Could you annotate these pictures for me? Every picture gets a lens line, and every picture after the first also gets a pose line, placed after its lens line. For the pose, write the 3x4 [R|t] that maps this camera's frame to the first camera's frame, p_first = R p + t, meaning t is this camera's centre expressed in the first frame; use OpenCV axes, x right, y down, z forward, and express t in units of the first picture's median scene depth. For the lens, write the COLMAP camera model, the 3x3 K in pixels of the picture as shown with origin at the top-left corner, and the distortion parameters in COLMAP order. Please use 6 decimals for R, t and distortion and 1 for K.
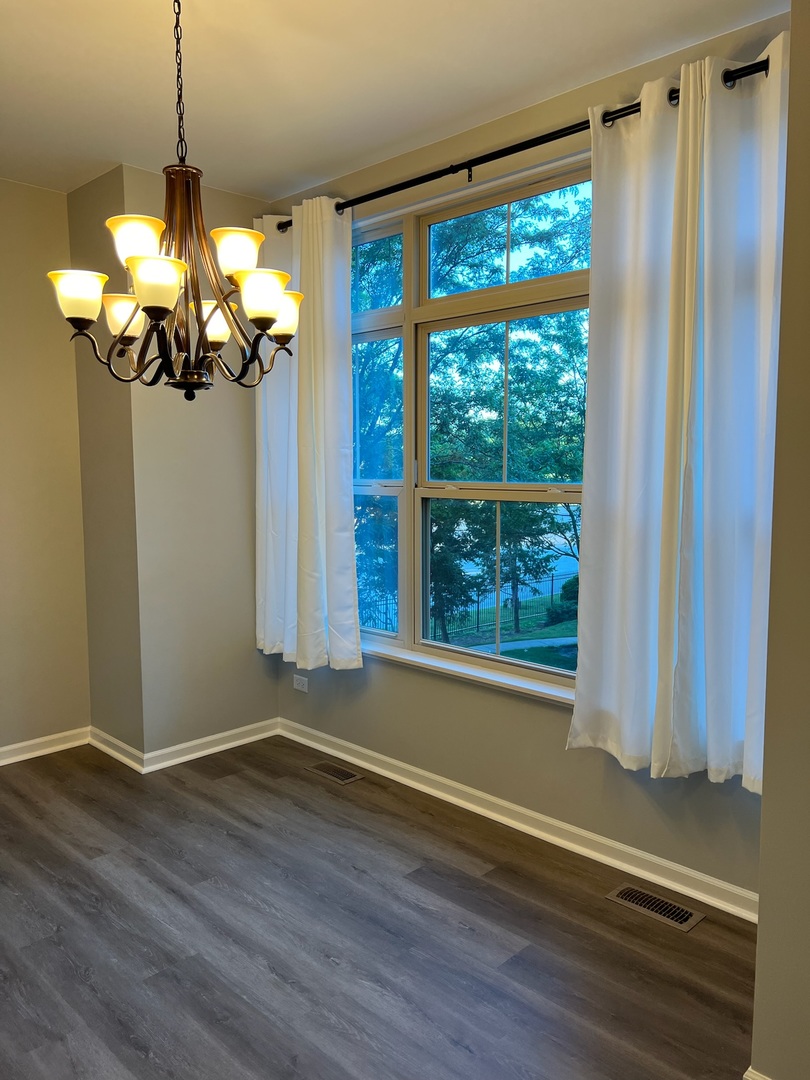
lens RADIAL K [[812.1, 0, 411.8], [0, 812.1, 538.9], [0, 0, 1]] dist [0.036745, -0.046900]
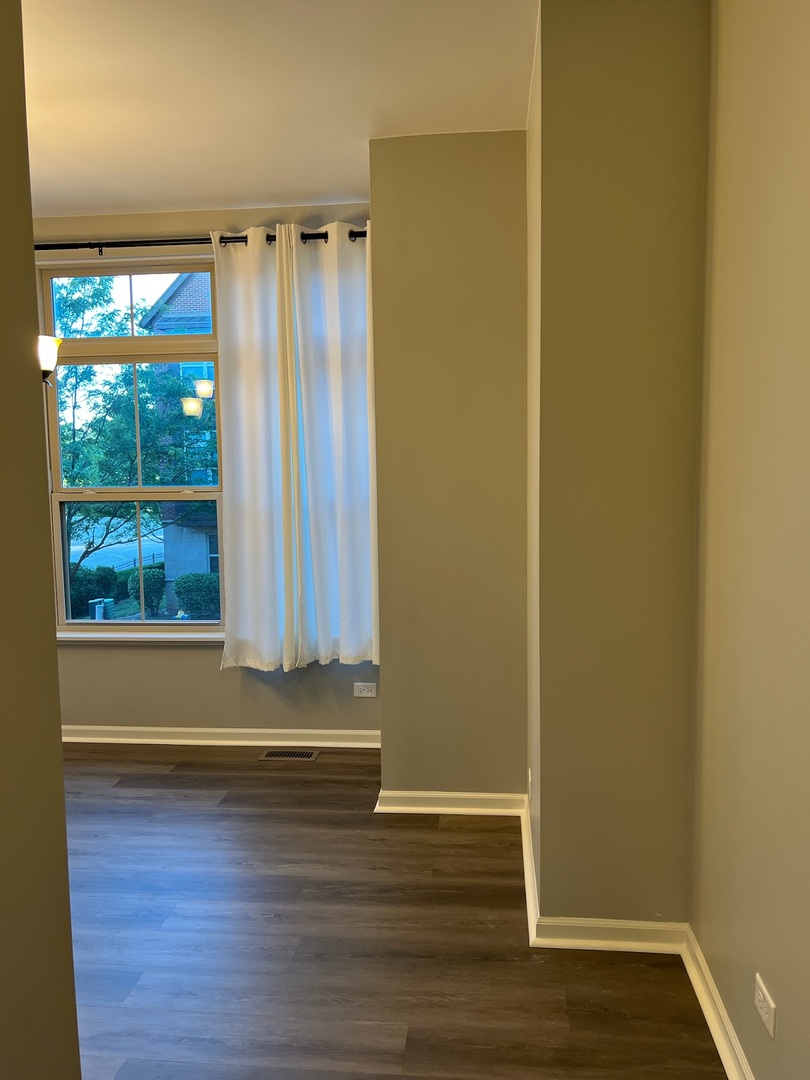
lens RADIAL K [[812.1, 0, 414.5], [0, 812.1, 545.3], [0, 0, 1]] dist [0.036745, -0.046900]
pose [[0.773256, -0.068312, 0.630404, -0.473946], [0.073559, 0.997132, 0.017823, 0.041677], [-0.629813, 0.032590, 0.776063, -0.366912]]
